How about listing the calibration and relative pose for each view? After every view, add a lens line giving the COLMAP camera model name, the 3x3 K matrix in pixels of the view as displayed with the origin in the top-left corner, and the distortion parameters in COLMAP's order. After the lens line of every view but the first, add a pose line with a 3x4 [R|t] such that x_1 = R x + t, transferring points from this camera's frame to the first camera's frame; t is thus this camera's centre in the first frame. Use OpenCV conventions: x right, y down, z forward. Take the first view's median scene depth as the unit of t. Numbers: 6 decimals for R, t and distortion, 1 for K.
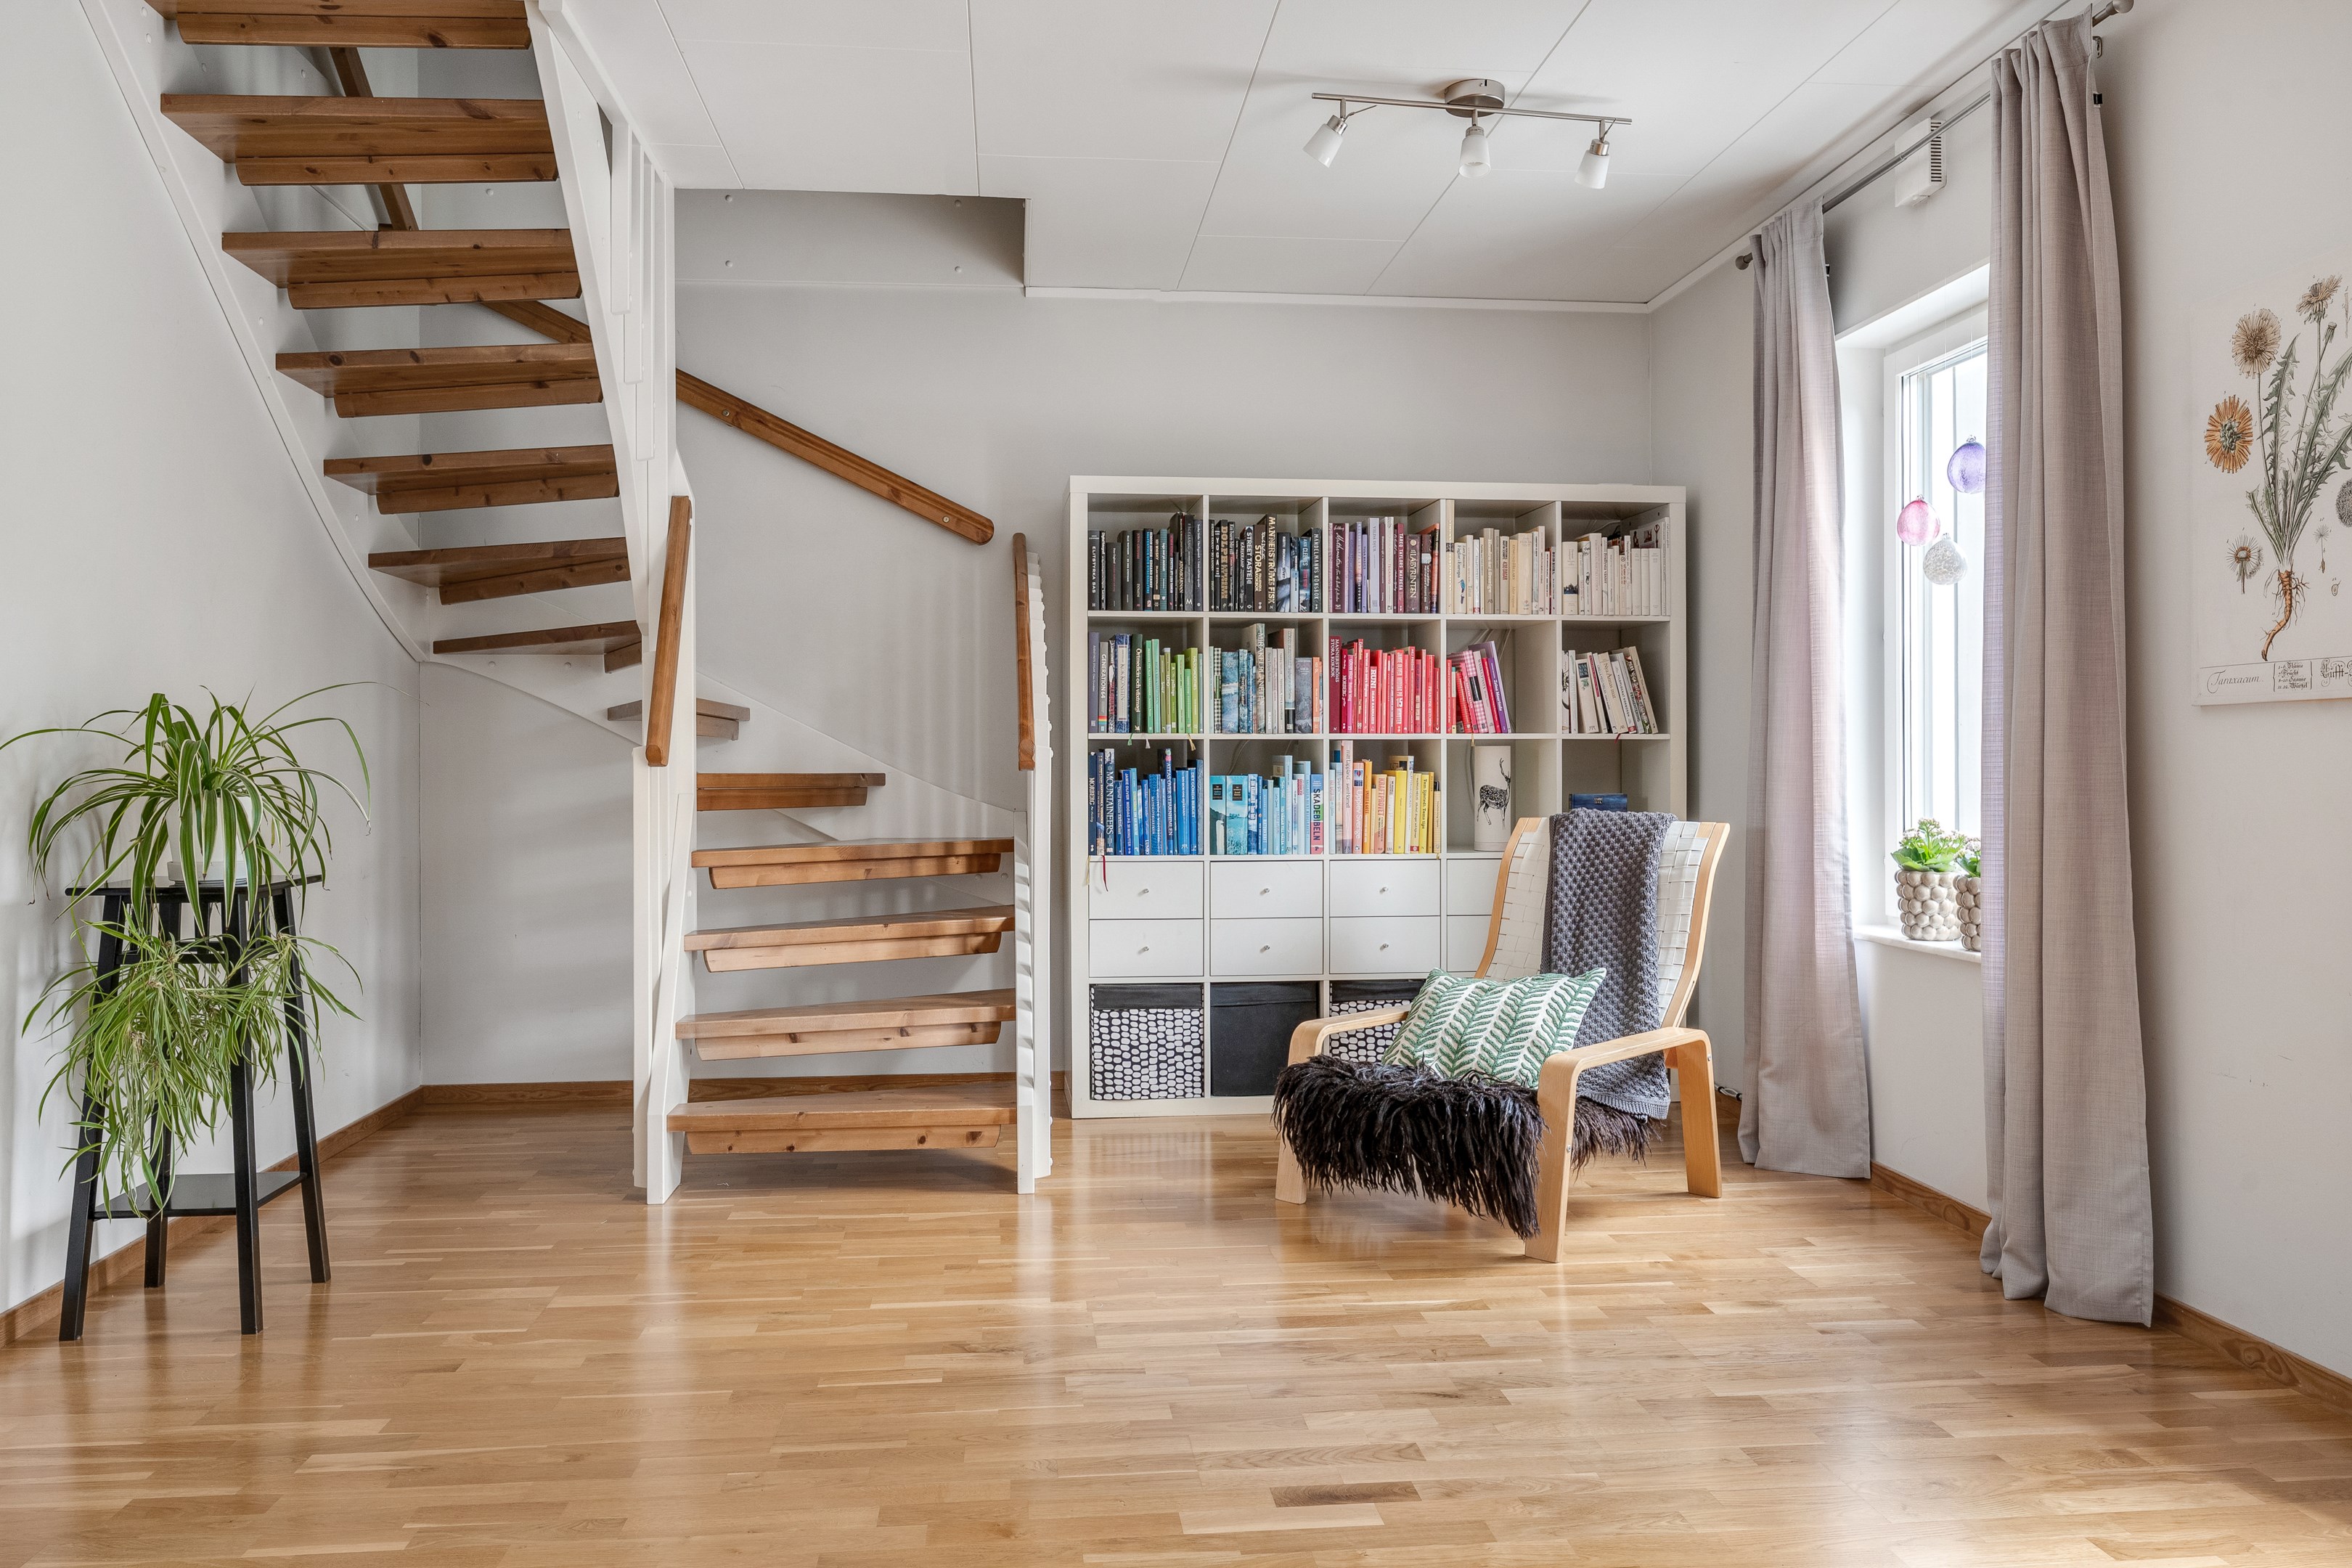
lens RADIAL K [[1783.6, 0, 1172.1], [0, 1783.6, 763.1], [0, 0, 1]] dist [0.004526, -0.002817]
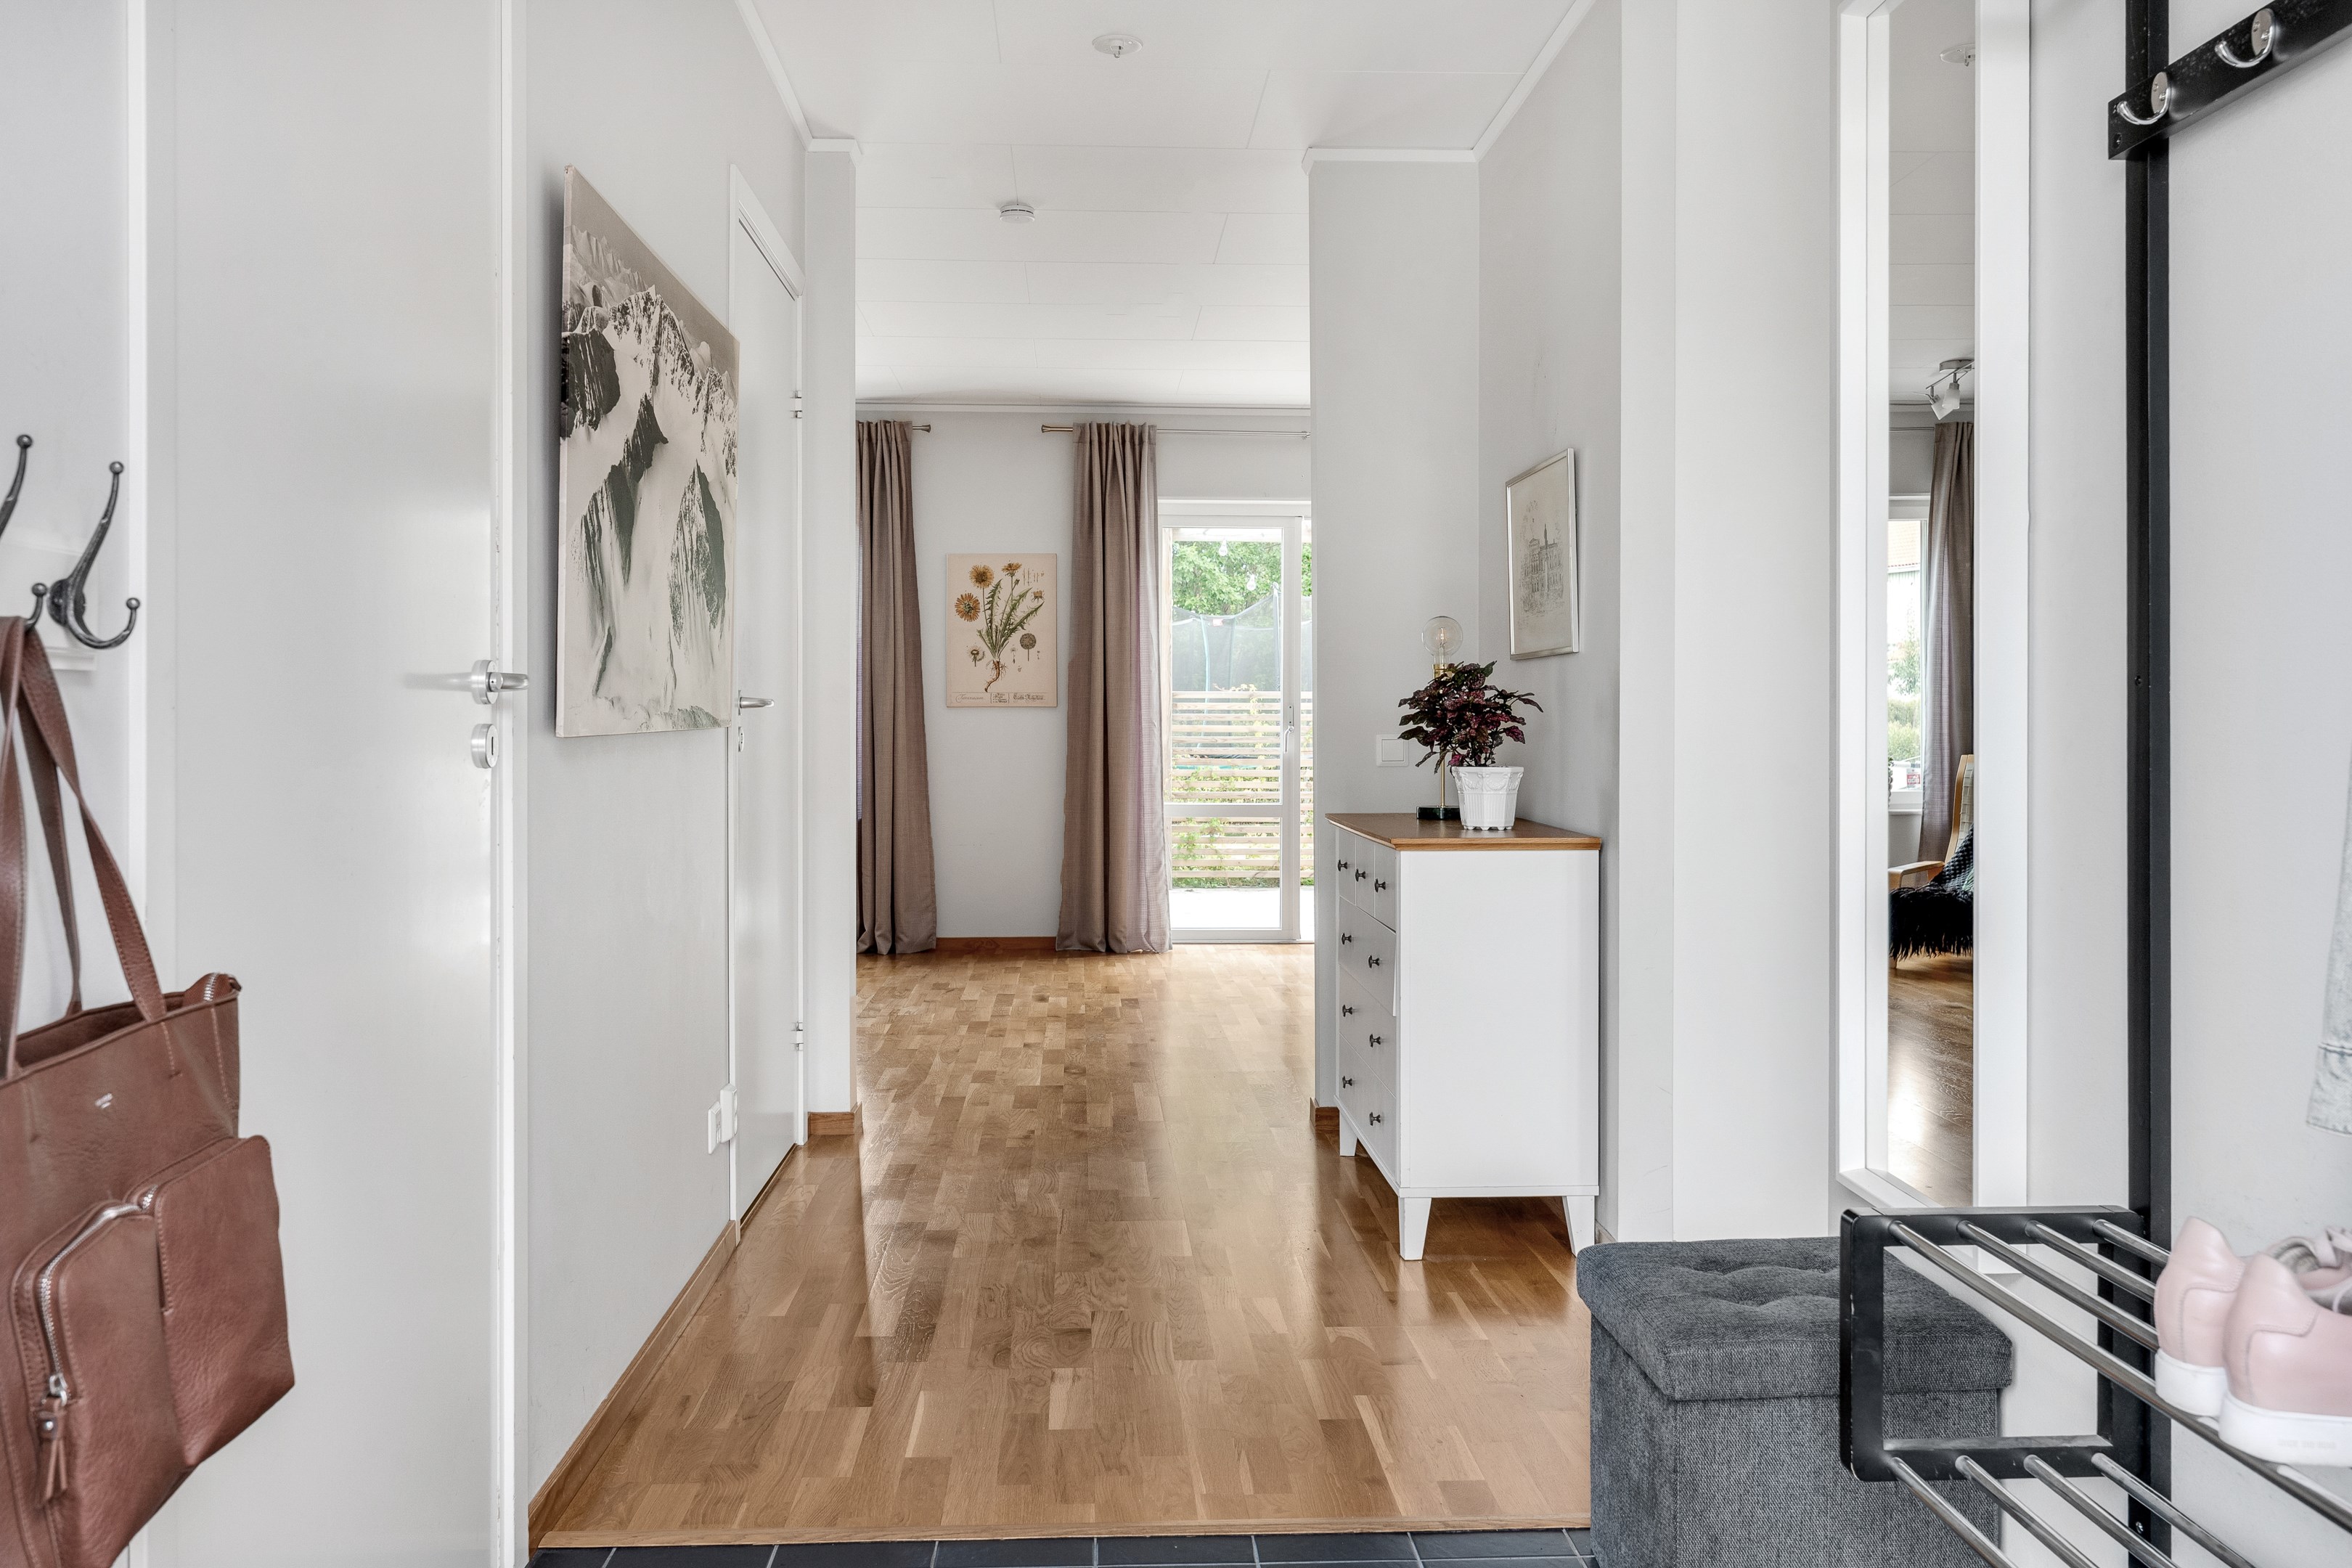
lens RADIAL K [[1839.7, 0, 1153.6], [0, 1839.7, 743.1], [0, 0, 1]] dist [0.042005, 0.000594]
pose [[0.041863, -0.007242, 0.999097, -1.305847], [-0.004029, 0.999964, 0.007417, -0.000058], [-0.999115, -0.004336, 0.041832, 0.360853]]
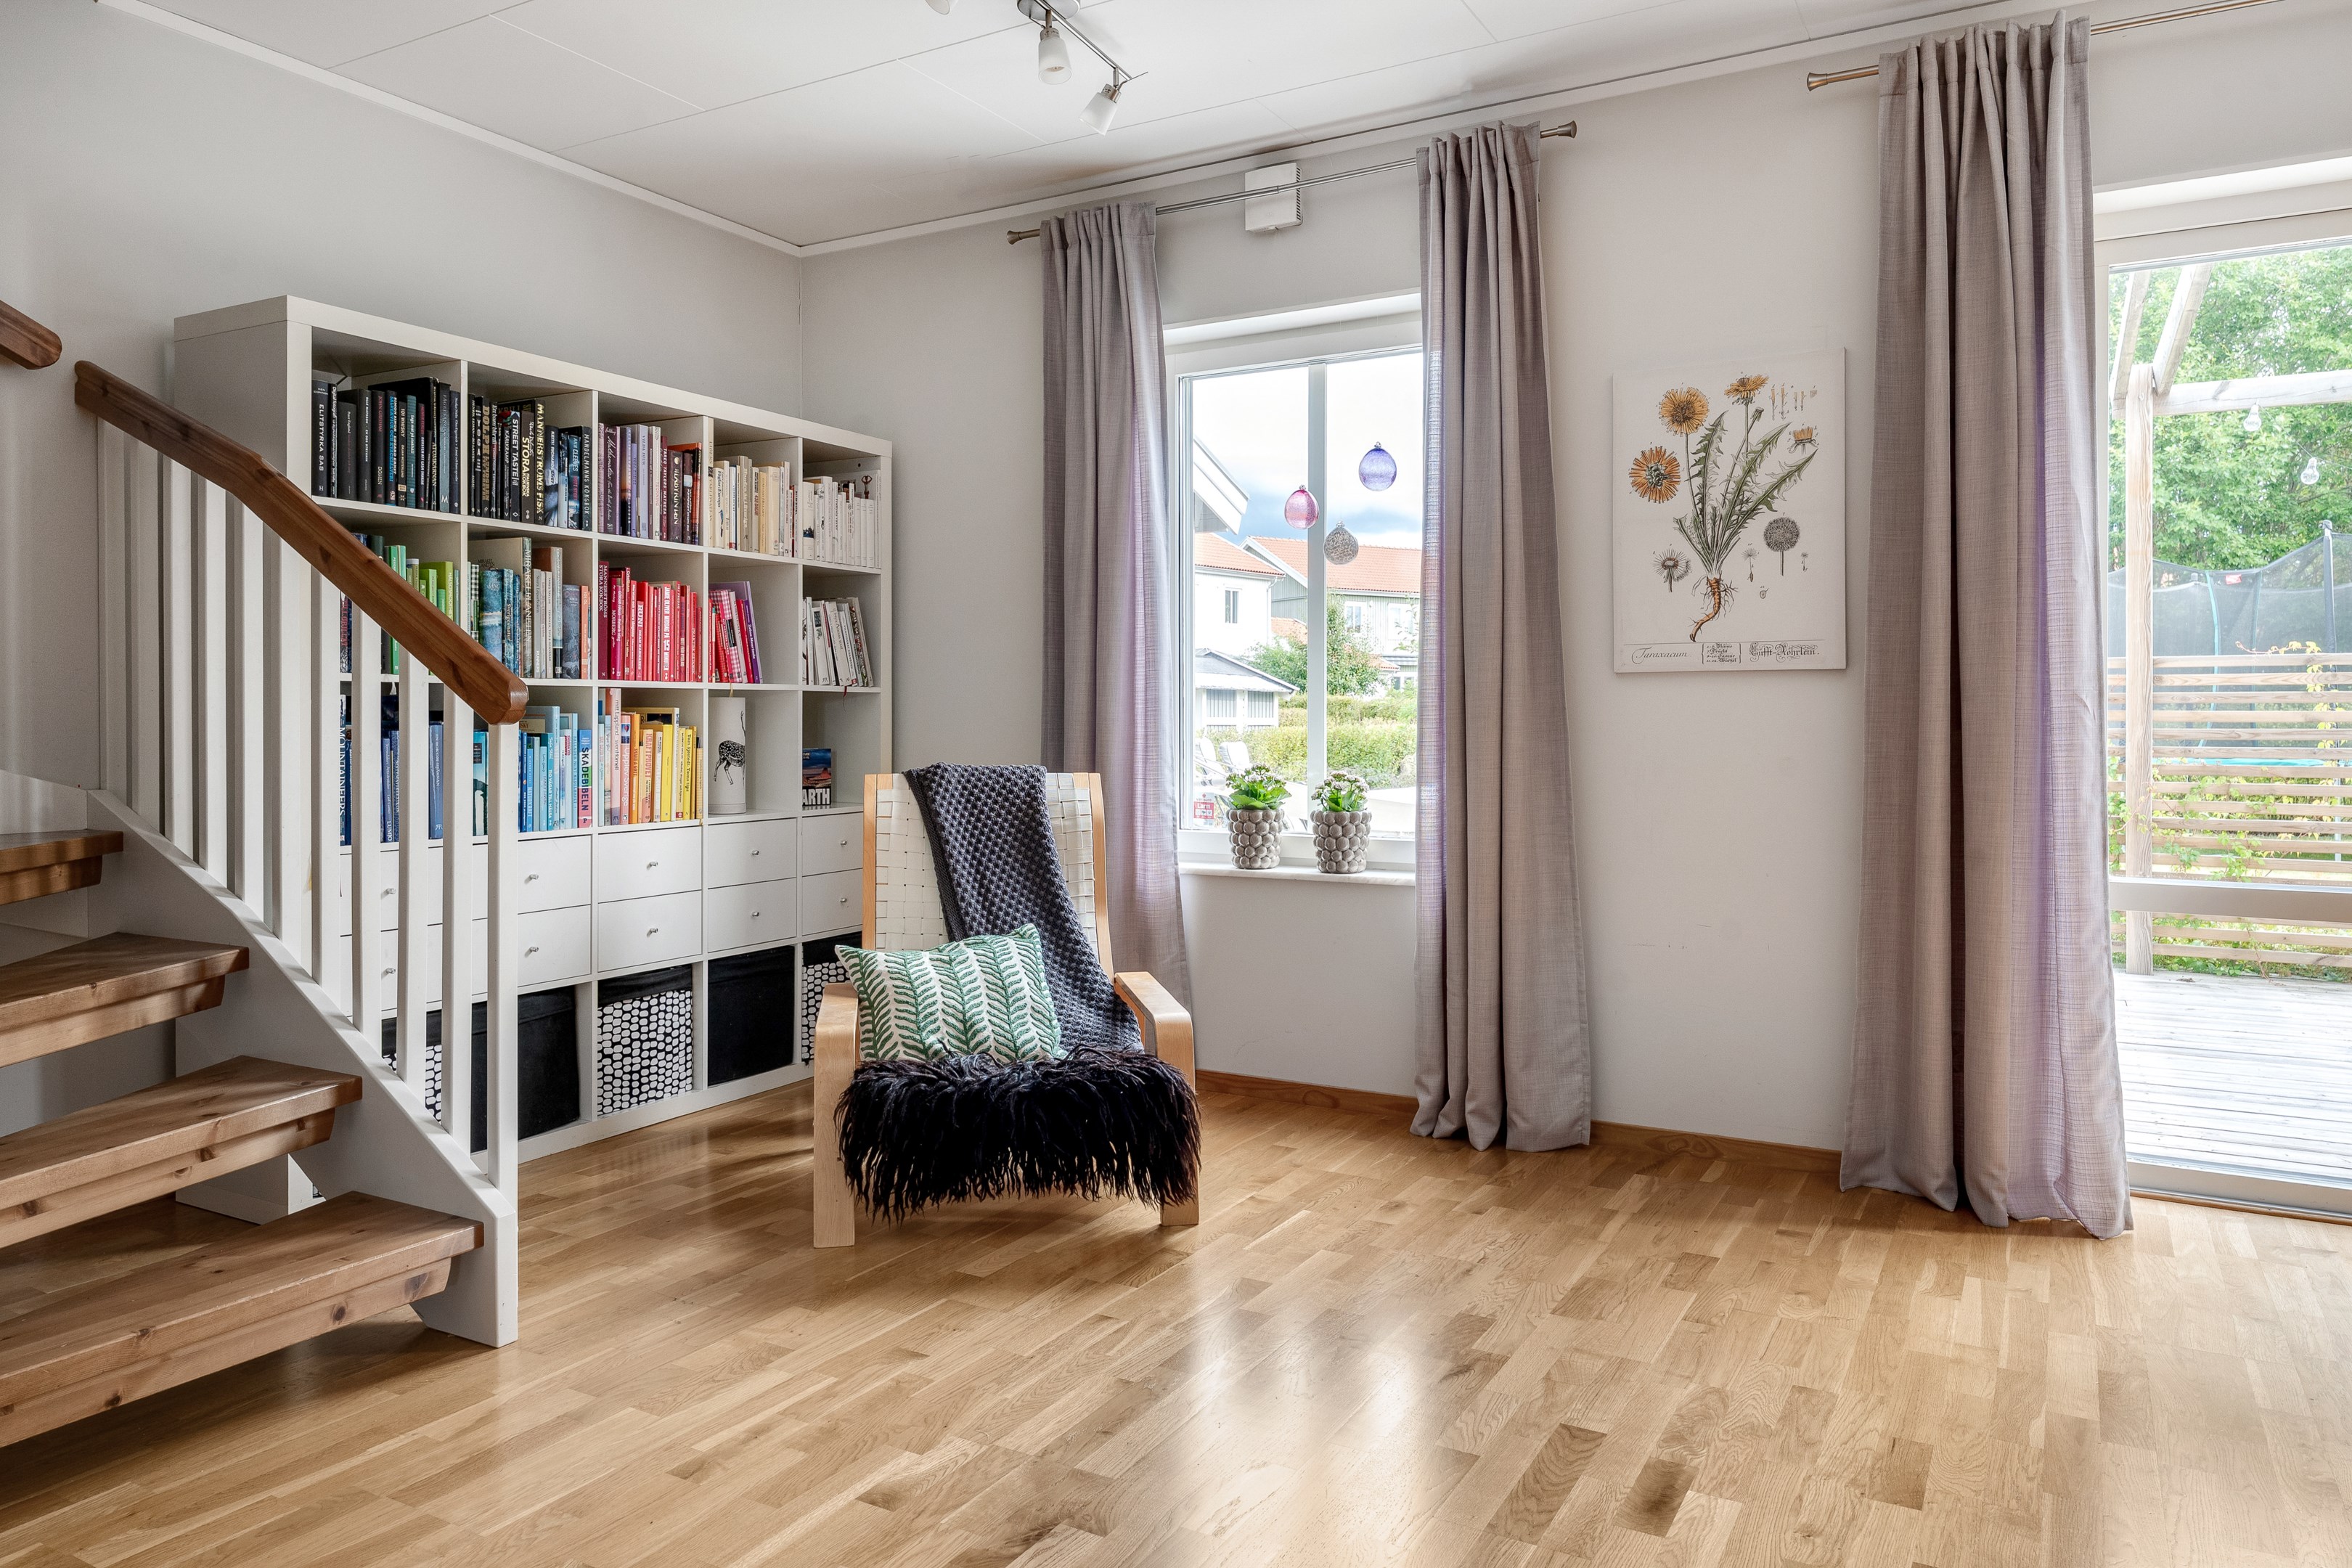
lens RADIAL K [[1580.2, 0, 1165.0], [0, 1580.2, 726.6], [0, 0, 1]] dist [0.009589, -0.003941]
pose [[0.562312, -0.003597, 0.826917, -0.369595], [0.000164, 0.999991, 0.004239, 0.001949], [-0.826925, -0.002248, 0.562308, 0.377538]]
